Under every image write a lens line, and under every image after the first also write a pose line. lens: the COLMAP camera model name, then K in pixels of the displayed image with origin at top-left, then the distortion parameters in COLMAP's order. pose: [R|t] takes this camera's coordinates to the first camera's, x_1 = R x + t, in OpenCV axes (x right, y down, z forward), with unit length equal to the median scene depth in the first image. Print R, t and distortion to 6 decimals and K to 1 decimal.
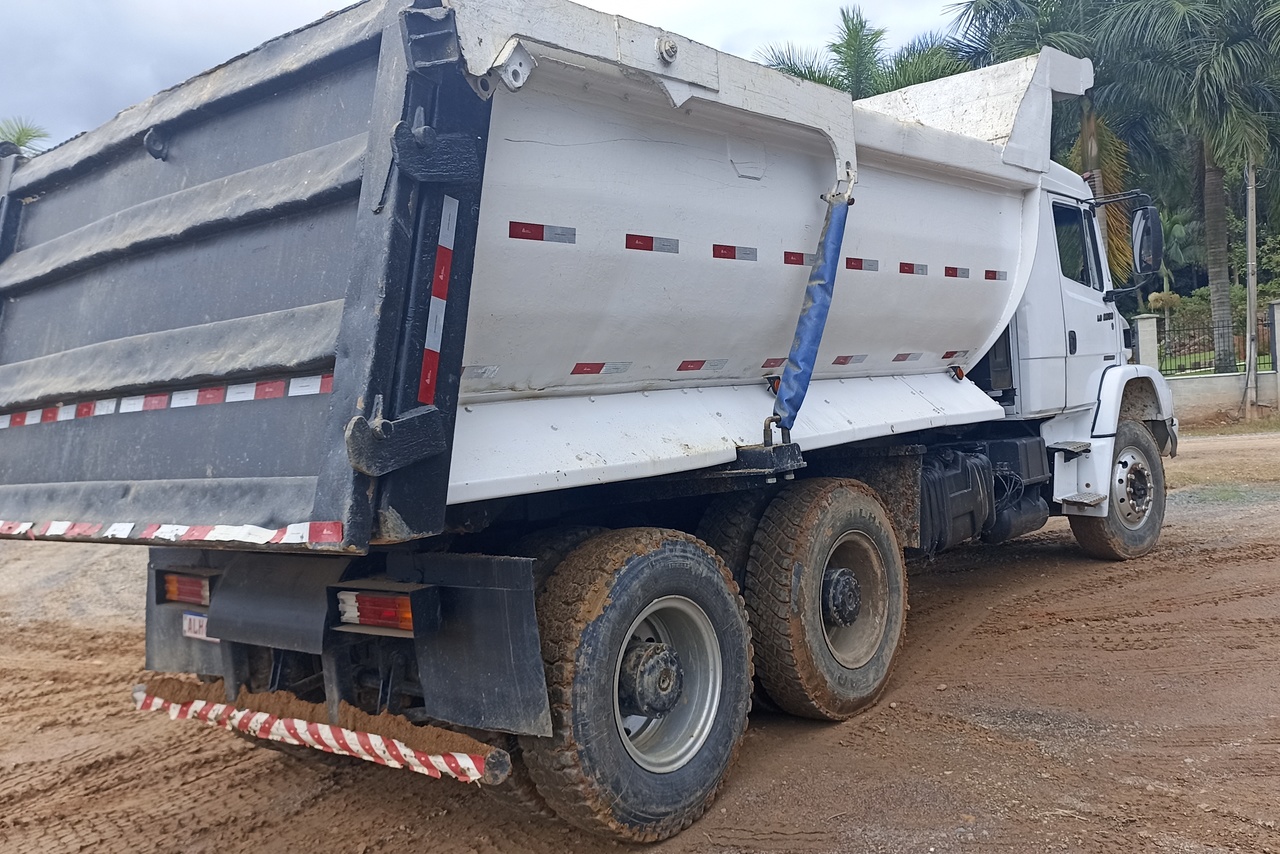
lens RADIAL K [[1139.4, 0, 641.3], [0, 1139.4, 458.8], [0, 0, 1]] dist [0.093423, -0.147225]
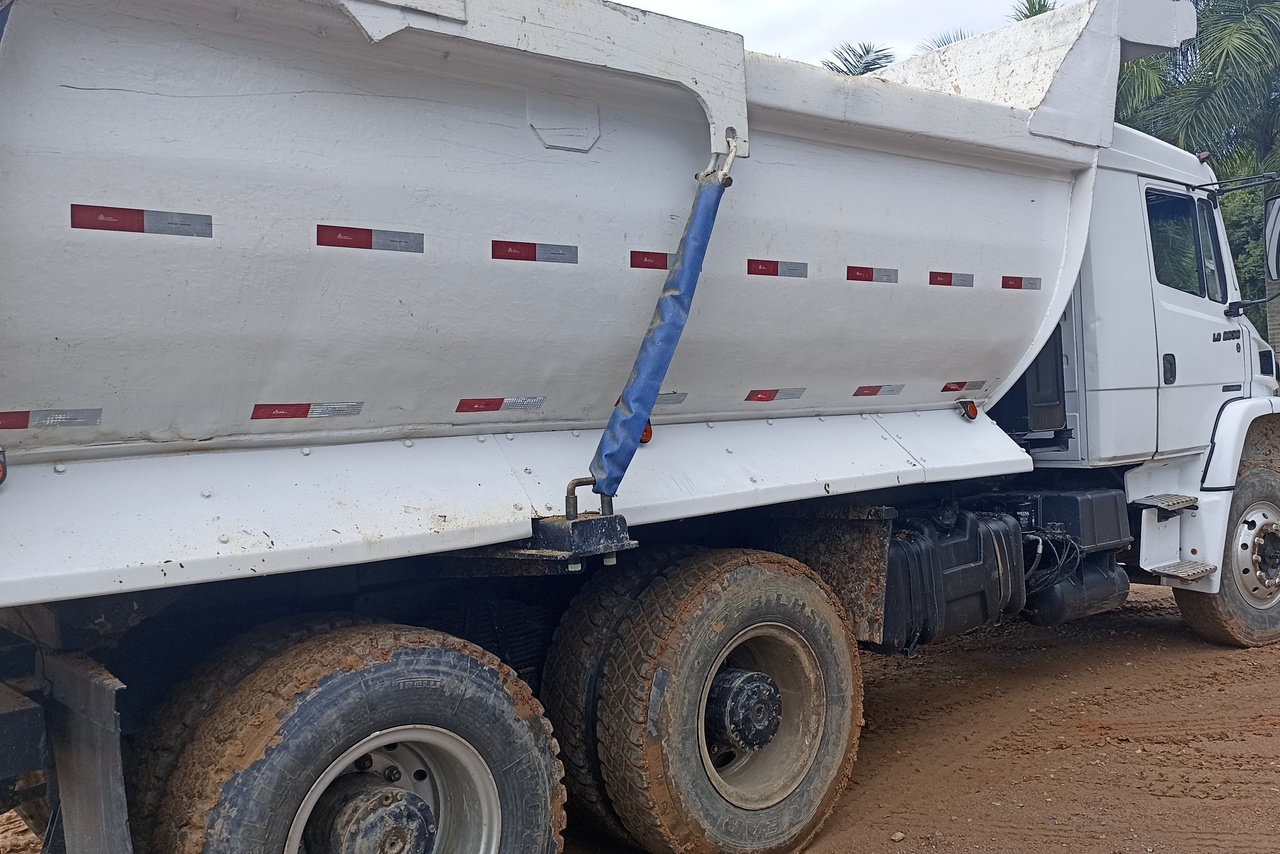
lens RADIAL K [[1139.4, 0, 641.3], [0, 1139.4, 458.8], [0, 0, 1]] dist [0.093423, -0.147225]
pose [[0.984010, 0.029729, -0.175613, 0.245332], [-0.030298, 0.999541, -0.000562, -0.044047], [0.175516, 0.005874, 0.984459, 0.259418]]
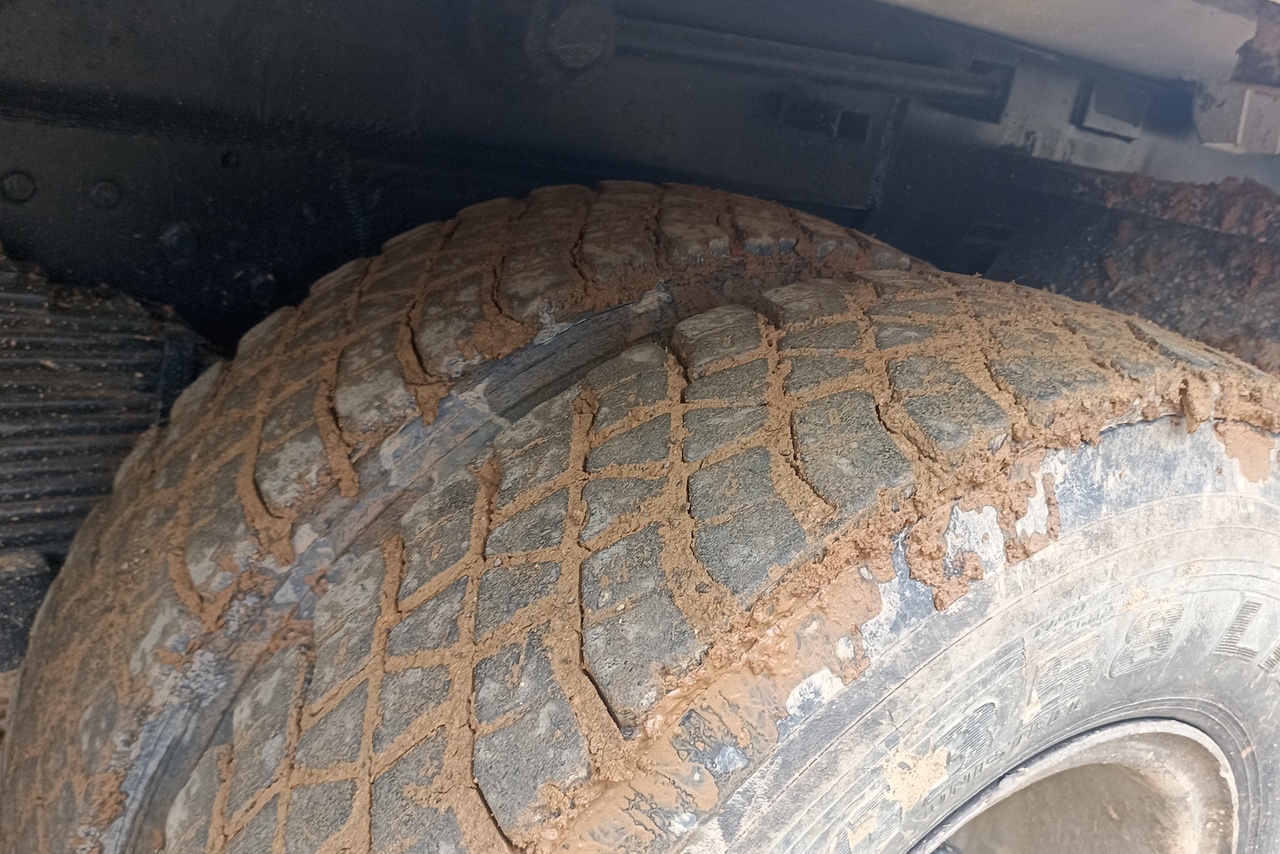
lens RADIAL K [[1139.4, 0, 641.3], [0, 1139.4, 458.8], [0, 0, 1]] dist [0.093423, -0.147225]
pose [[0.925377, 0.339100, -0.169375, 0.149083], [-0.283345, 0.915649, 0.285136, 0.009003], [0.251778, -0.215866, 0.943403, 0.900034]]
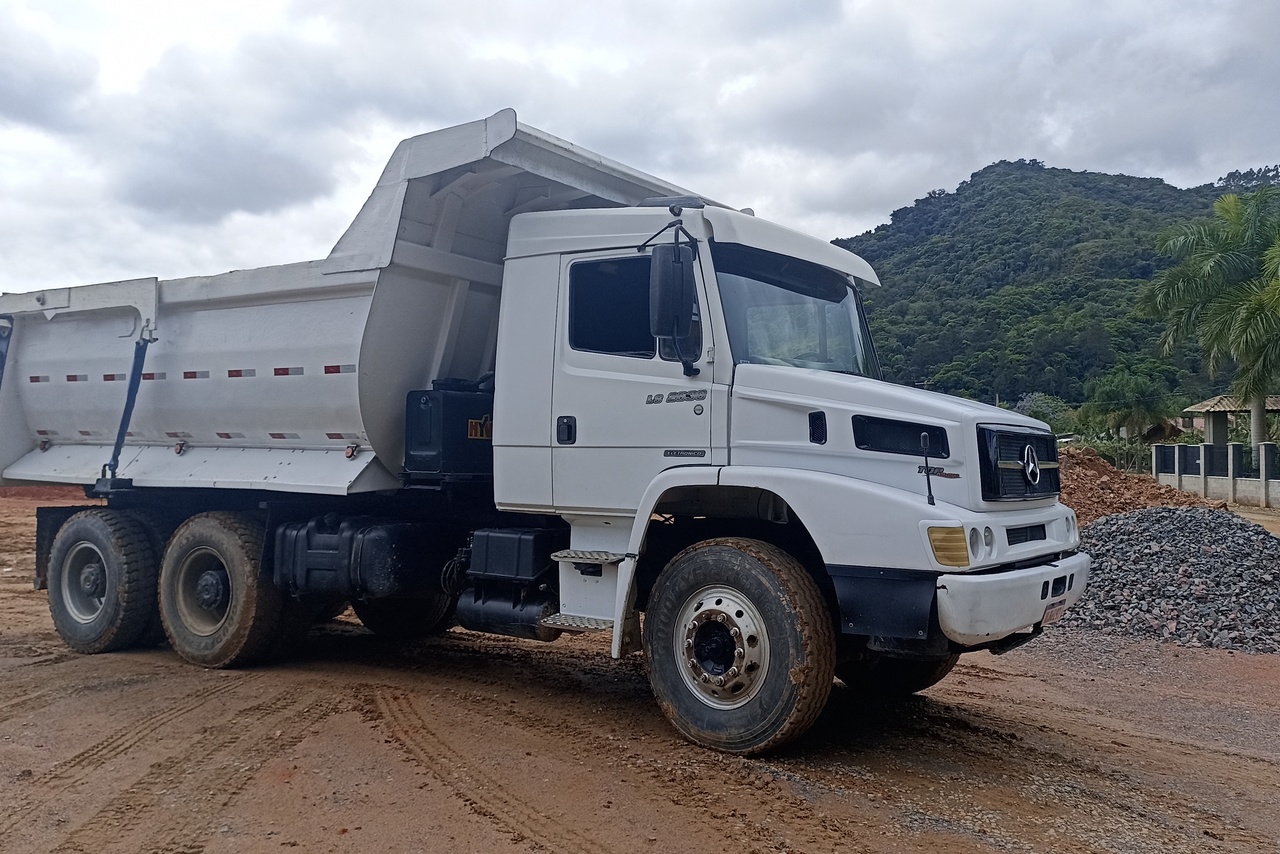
lens RADIAL K [[1139.4, 0, 641.3], [0, 1139.4, 458.8], [0, 0, 1]] dist [0.093423, -0.147225]
pose [[0.086167, 0.080676, -0.993009, 1.832303], [-0.075399, 0.994386, 0.074245, -0.222118], [0.993423, 0.068475, 0.091766, 1.492117]]
